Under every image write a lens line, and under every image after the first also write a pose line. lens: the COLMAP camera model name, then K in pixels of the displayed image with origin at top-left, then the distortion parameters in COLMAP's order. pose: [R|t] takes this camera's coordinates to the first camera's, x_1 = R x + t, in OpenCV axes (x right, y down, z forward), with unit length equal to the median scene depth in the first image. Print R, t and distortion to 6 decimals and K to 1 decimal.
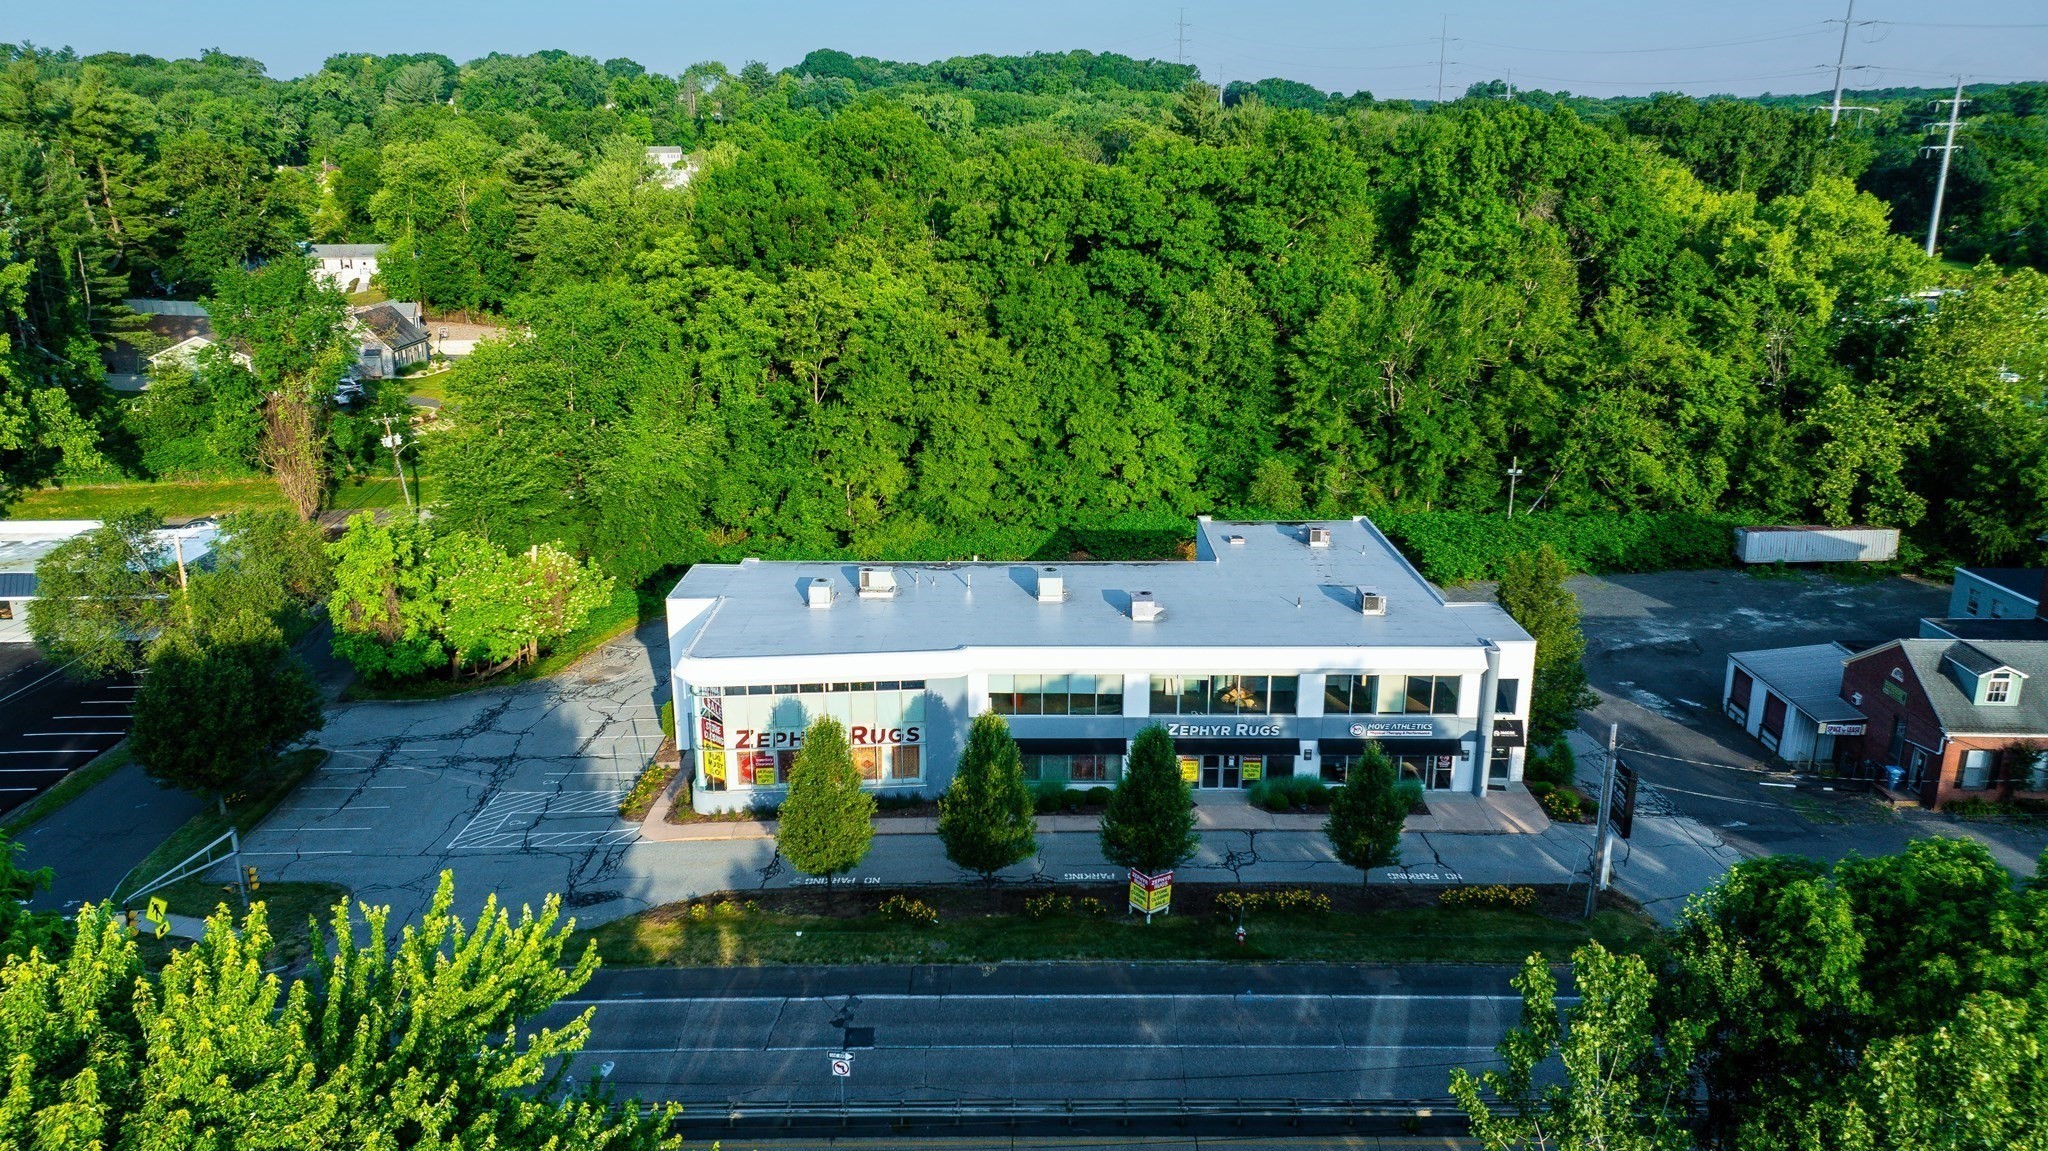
lens RADIAL K [[1412.4, 0, 1027.0], [0, 1412.4, 612.7], [0, 0, 1]] dist [-0.028014, 0.030584]
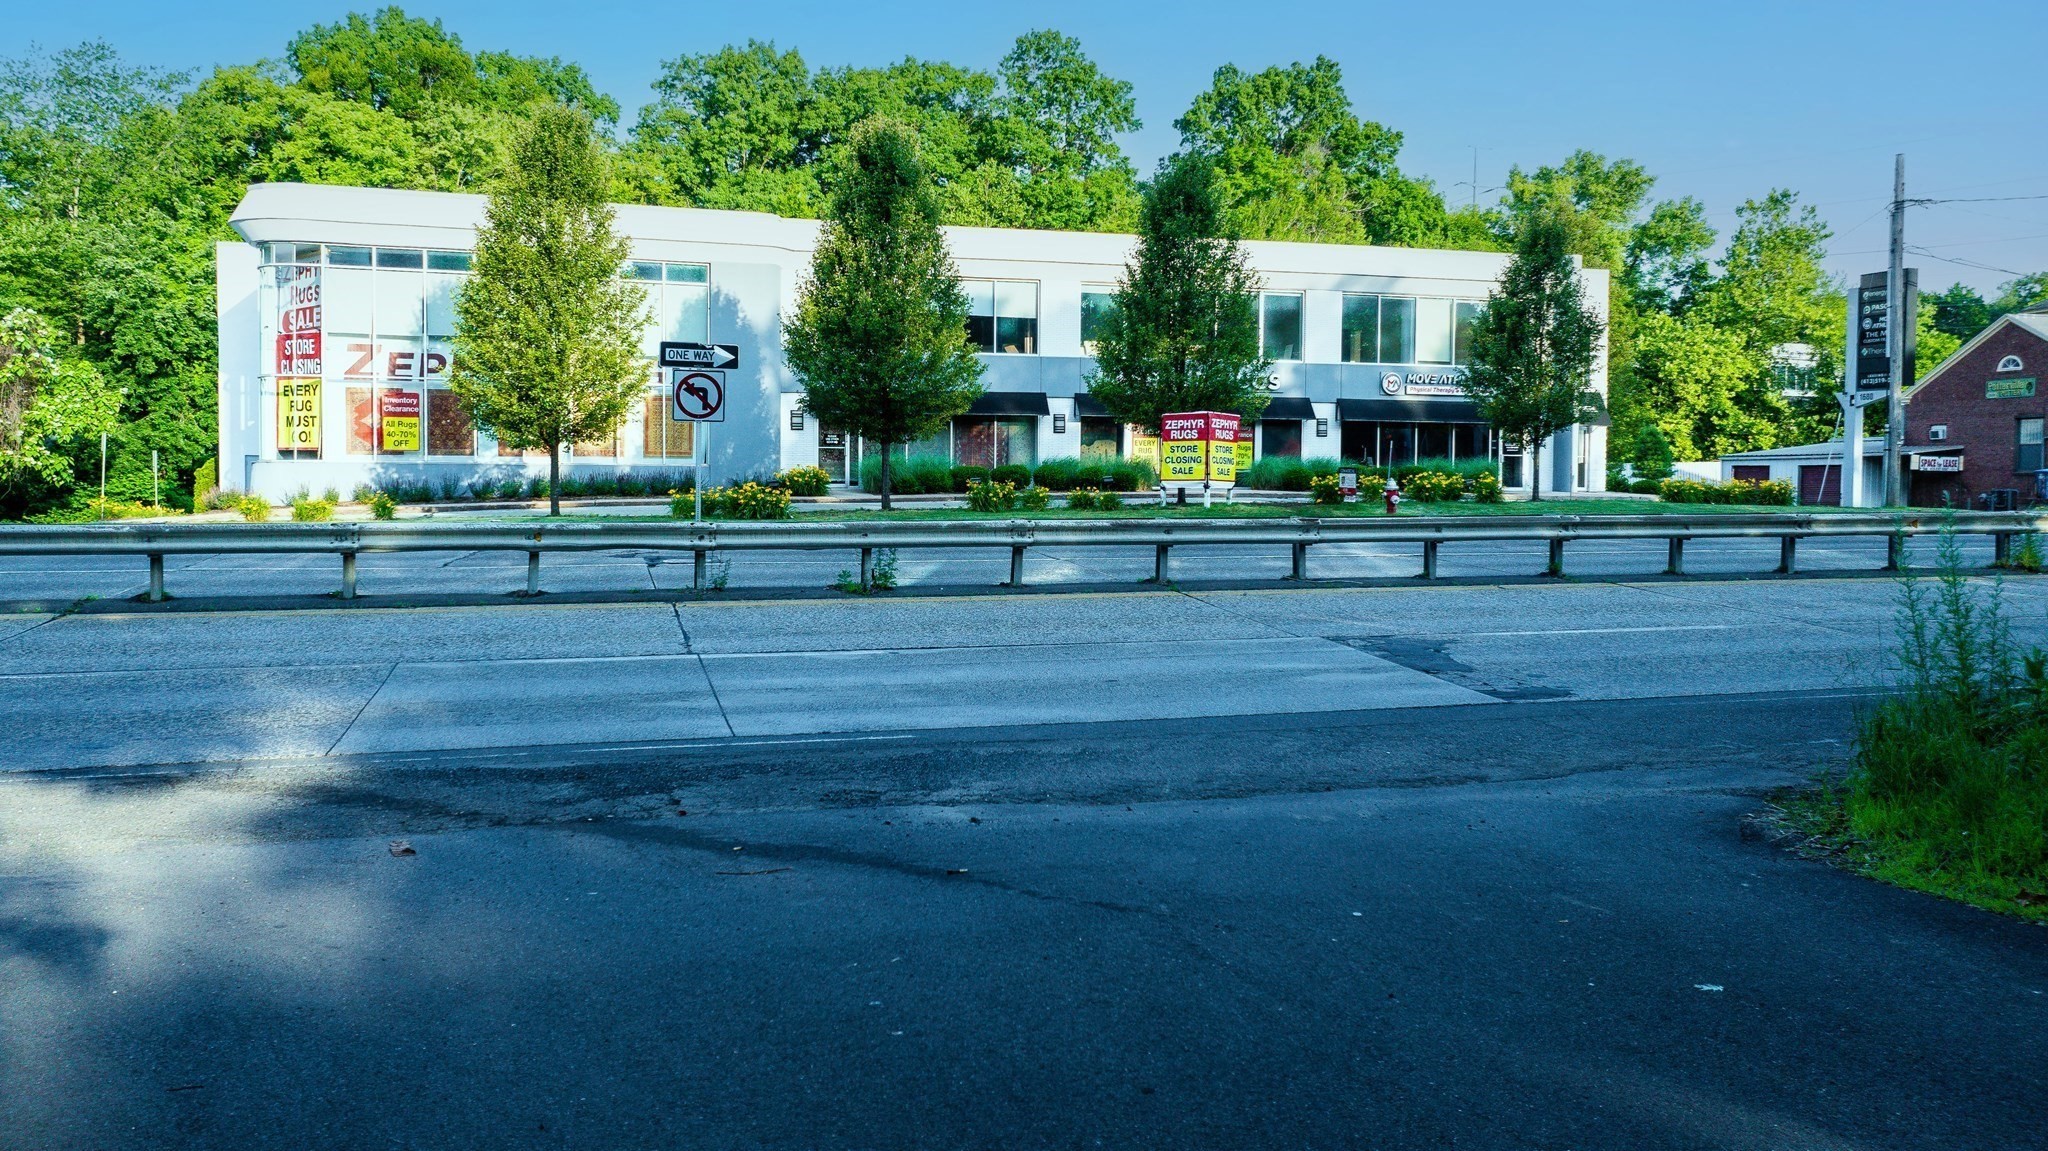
lens RADIAL K [[1457.7, 0, 1019.2], [0, 1457.7, 557.2], [0, 0, 1]] dist [-0.020120, 0.012042]
pose [[0.967878, -0.004287, 0.251383, -0.057842], [0.063862, 0.971254, -0.229321, 0.178390], [-0.243173, 0.238008, 0.940329, 0.258125]]
